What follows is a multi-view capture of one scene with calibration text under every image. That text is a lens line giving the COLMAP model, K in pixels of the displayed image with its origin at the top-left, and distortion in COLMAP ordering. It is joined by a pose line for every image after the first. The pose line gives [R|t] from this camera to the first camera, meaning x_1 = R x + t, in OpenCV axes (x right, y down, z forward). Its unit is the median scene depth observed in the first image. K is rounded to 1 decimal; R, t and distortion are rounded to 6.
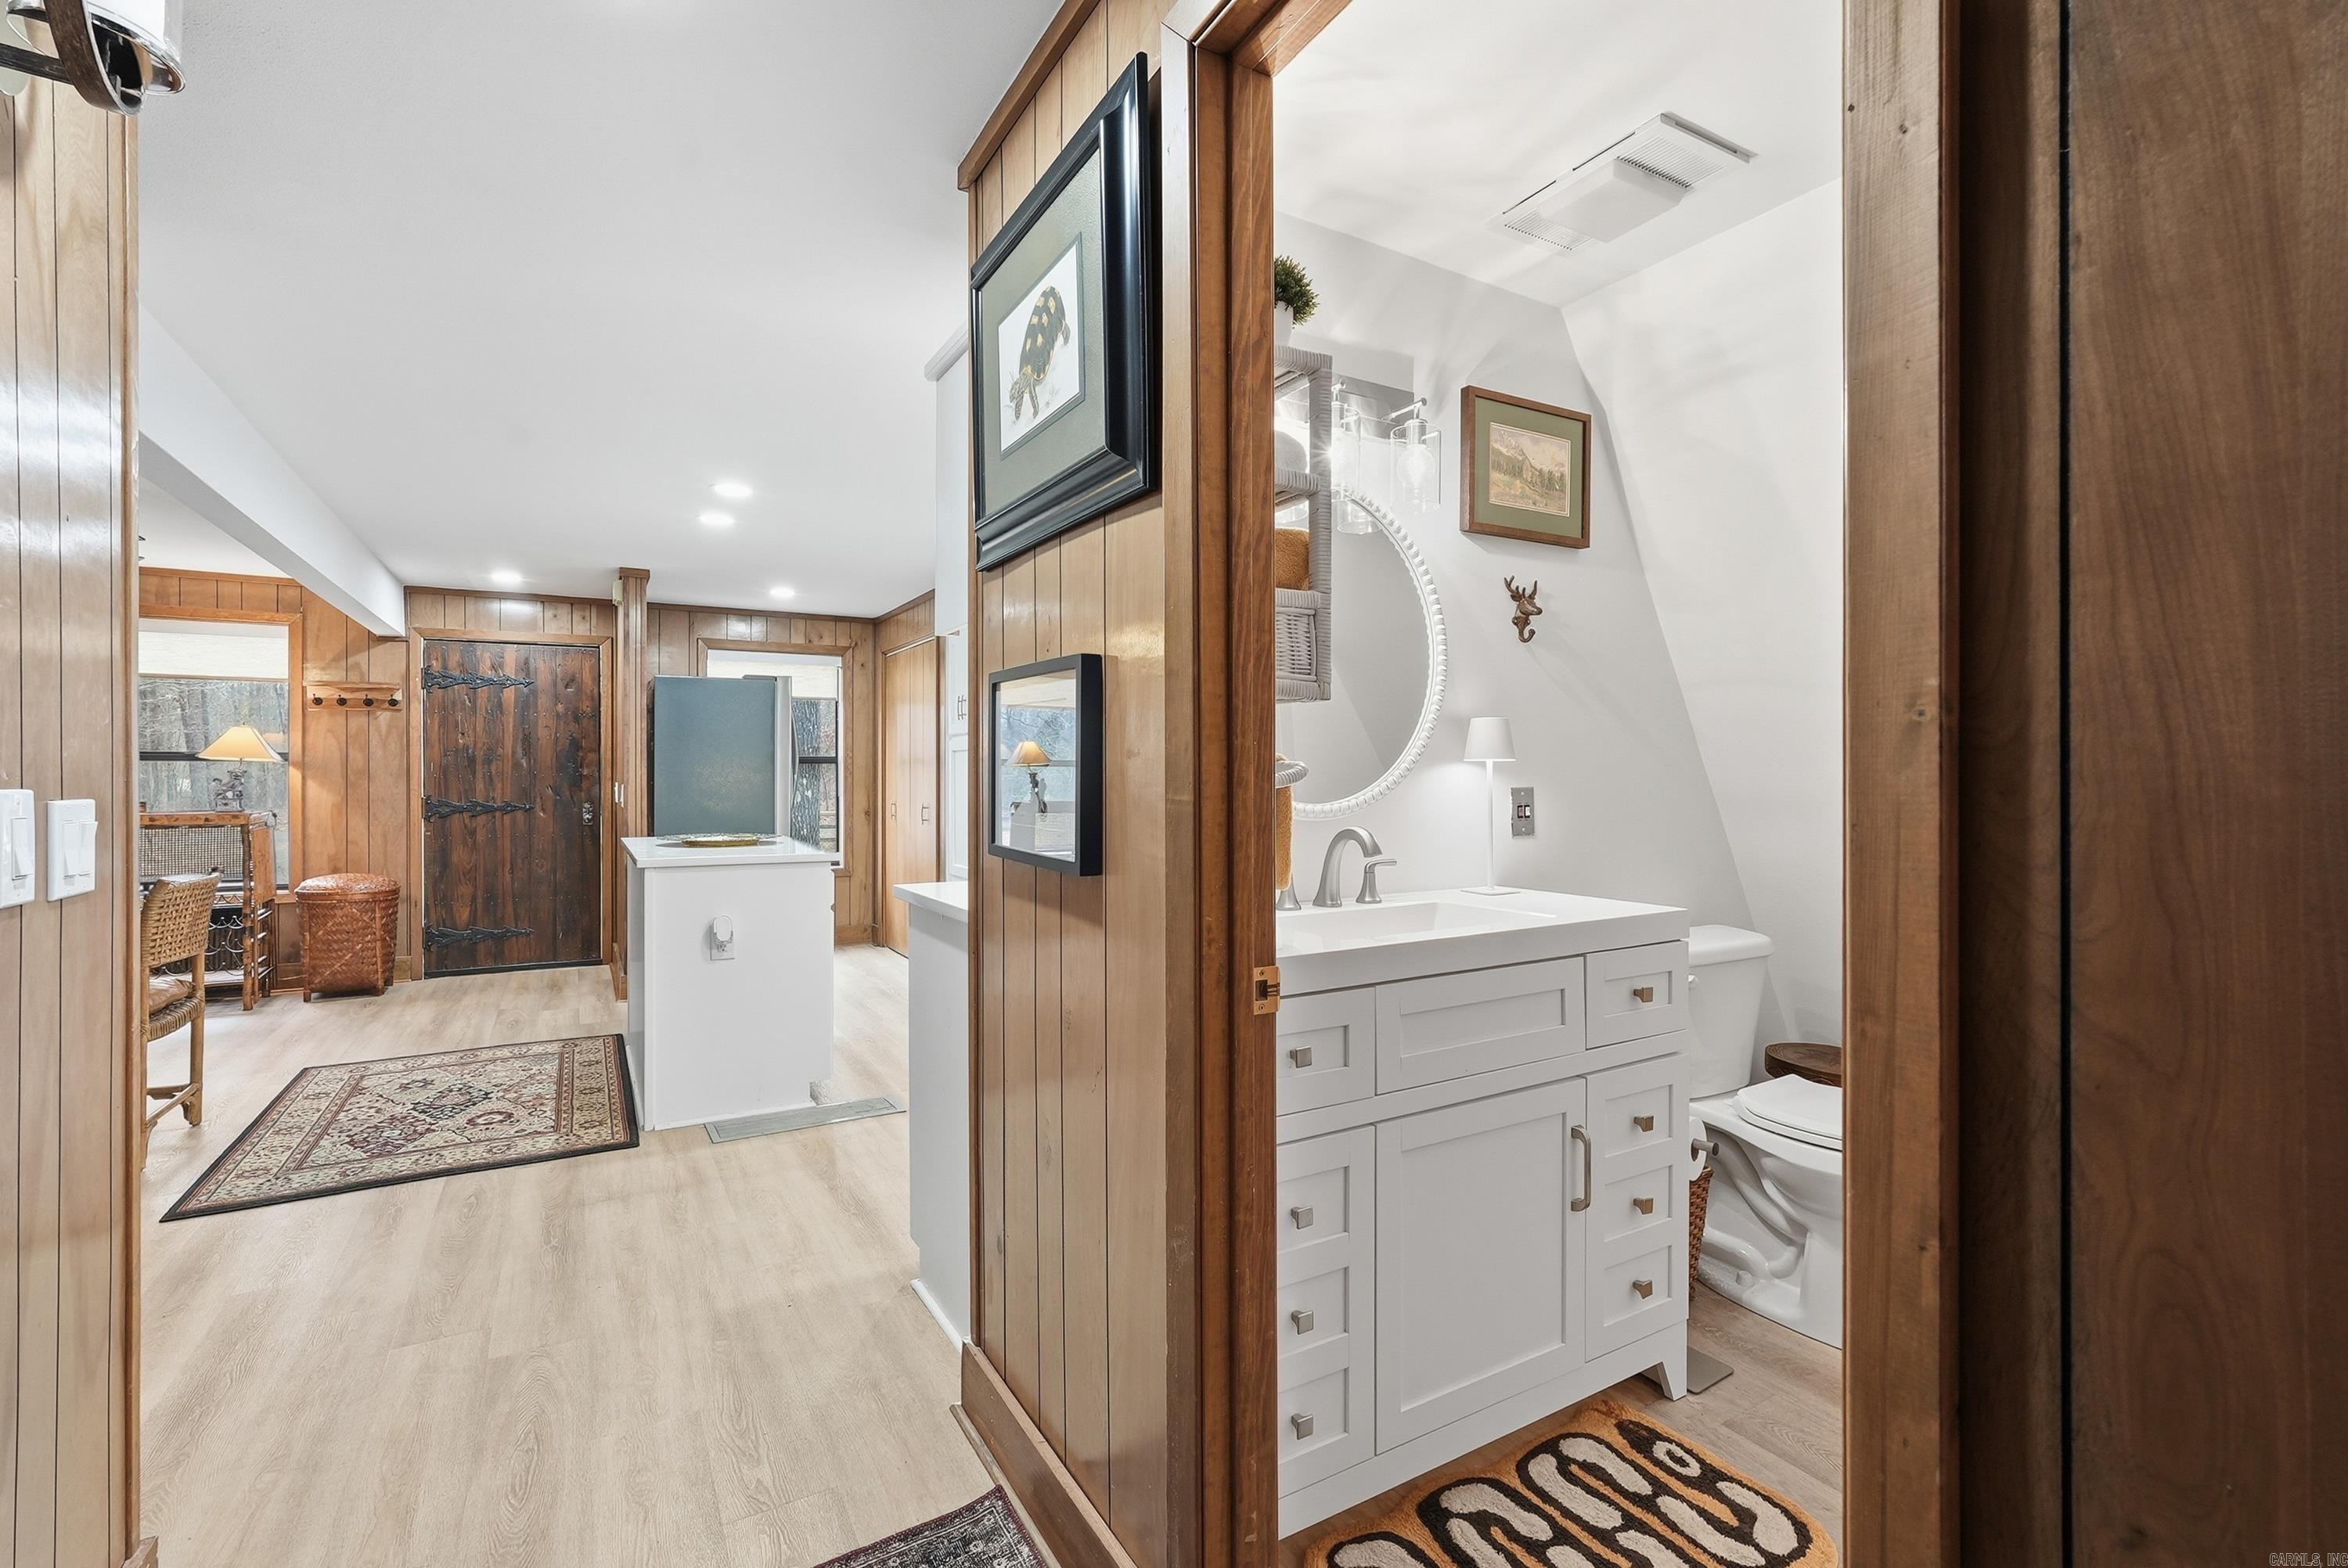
lens RADIAL K [[1038.9, 0, 1170.0], [0, 1038.9, 779.7], [0, 0, 1]] dist [-0.015171, 0.009026]
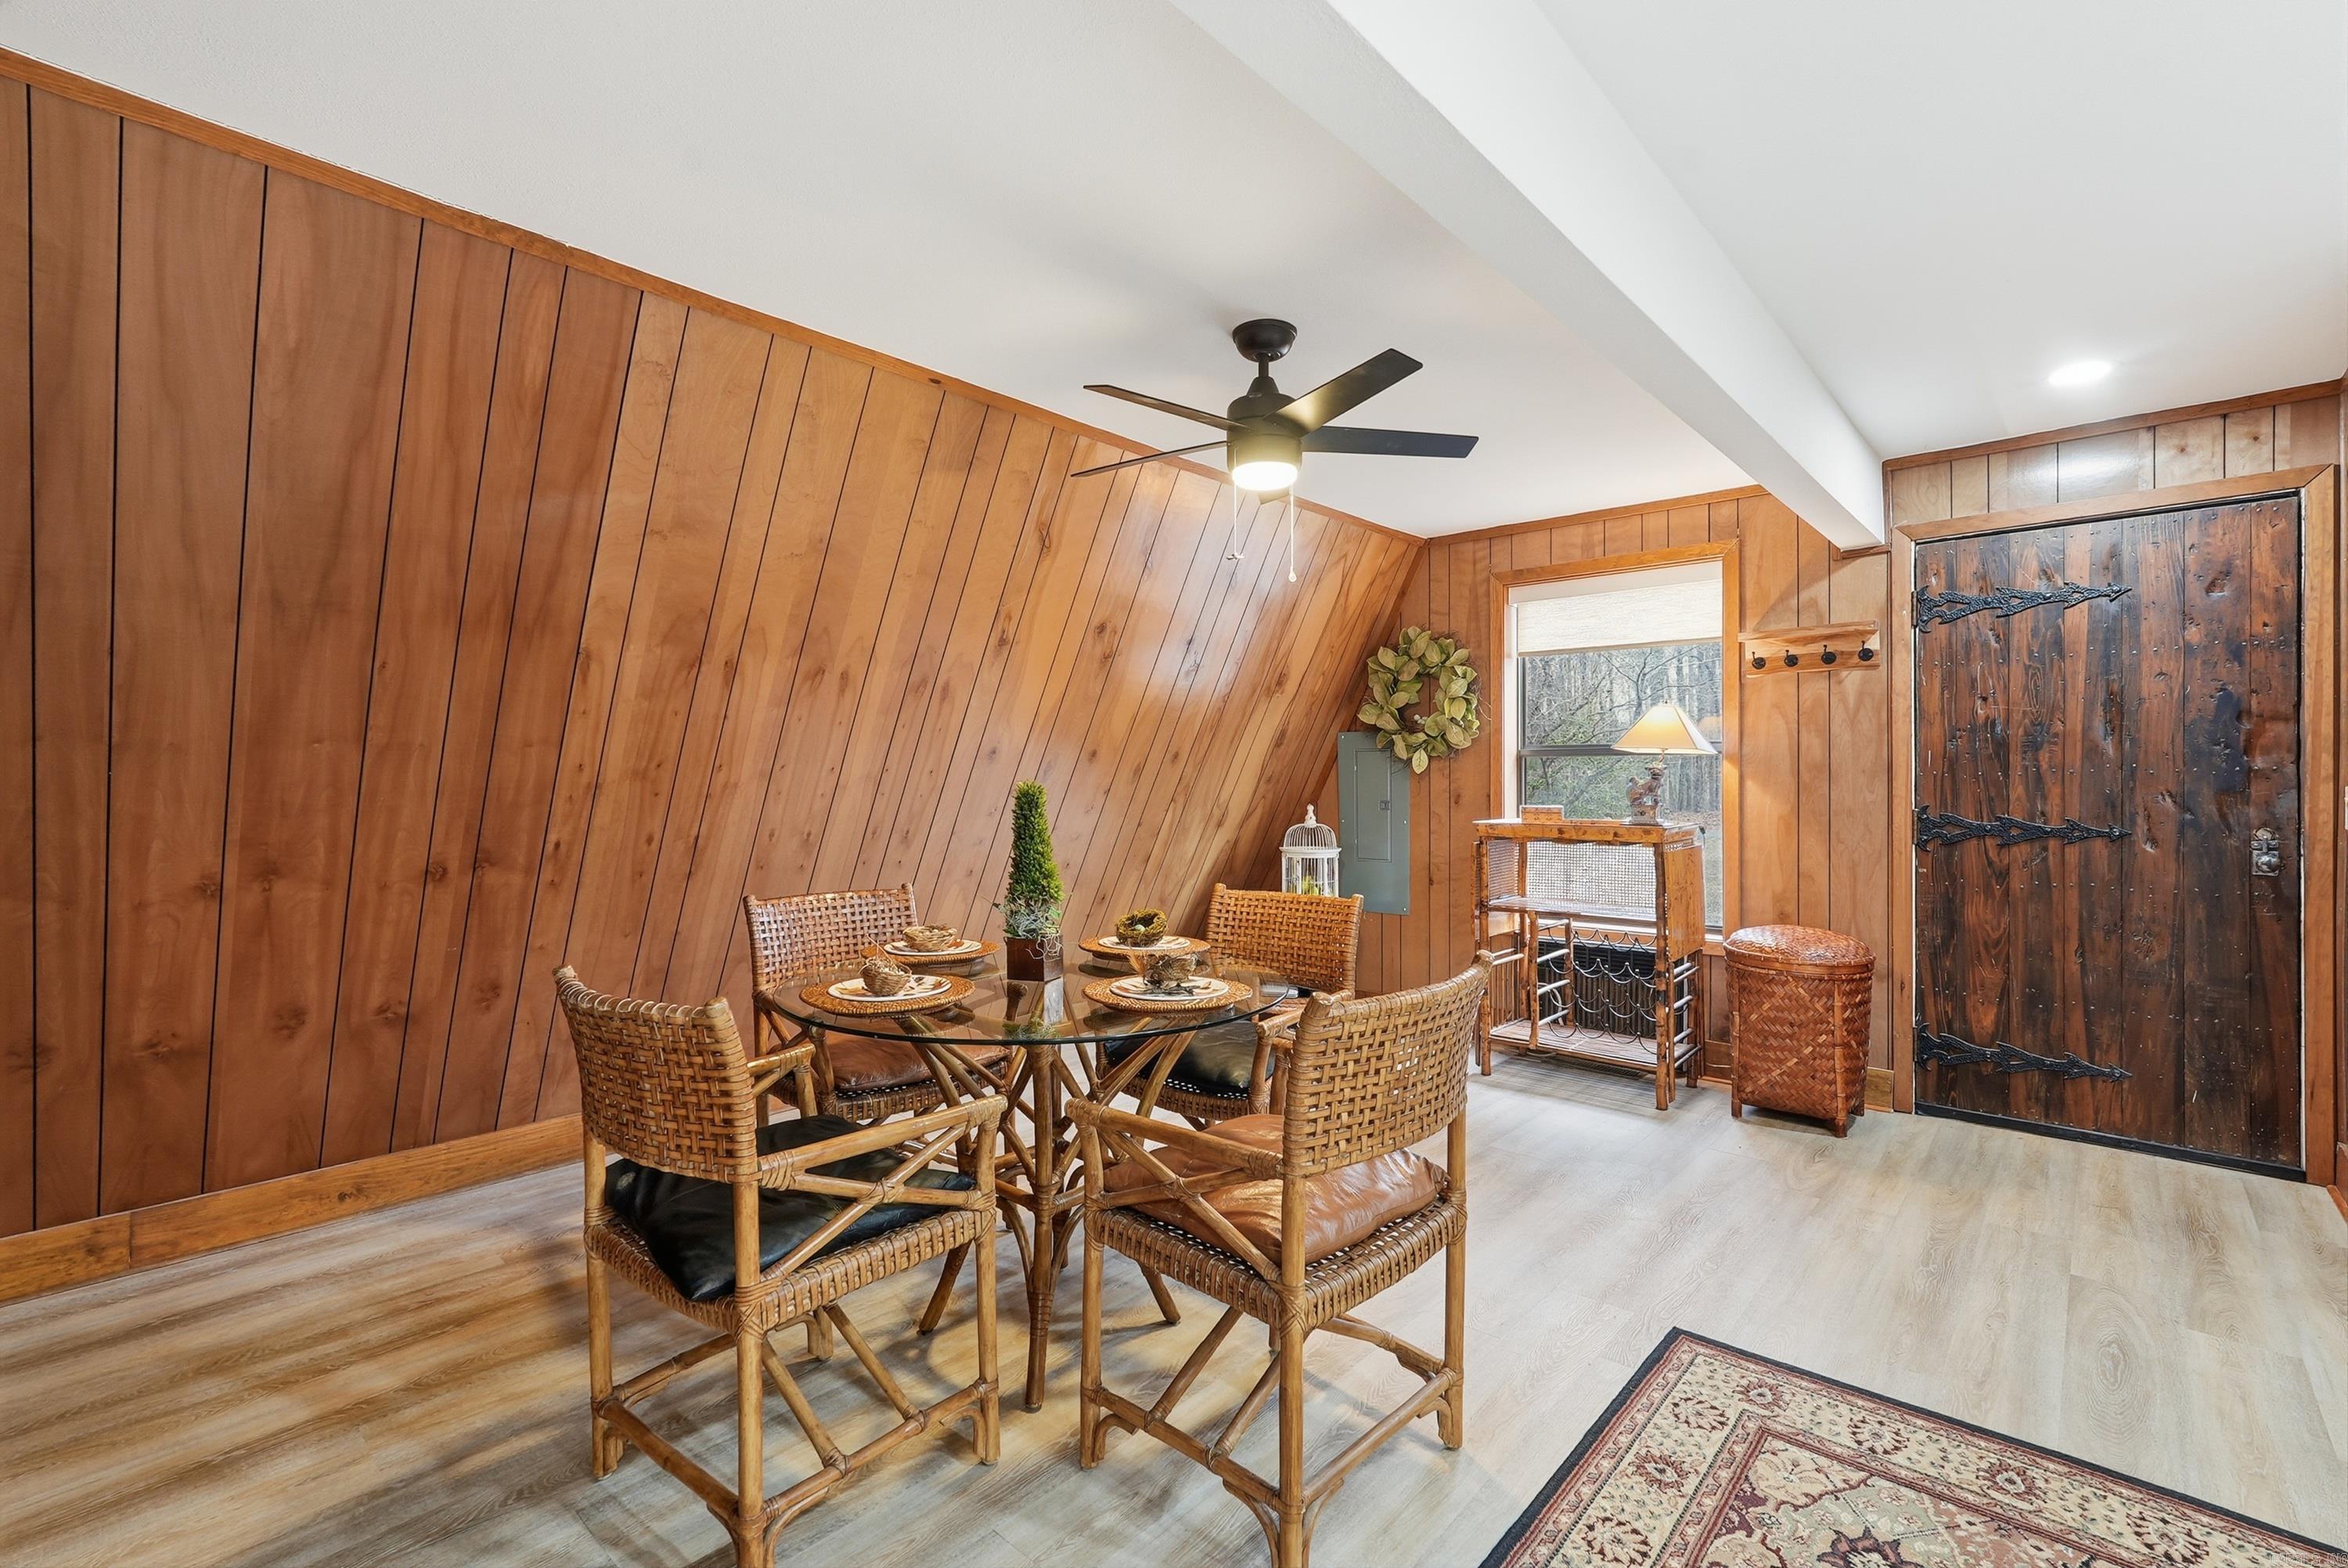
lens RADIAL K [[1038.9, 0, 1170.0], [0, 1038.9, 779.7], [0, 0, 1]] dist [-0.015171, 0.009026]
pose [[0.305297, 0.000643, -0.952257, -0.297416], [-0.000787, 1.000000, 0.000423, 0.000070], [0.952257, 0.000620, 0.305298, 0.425030]]
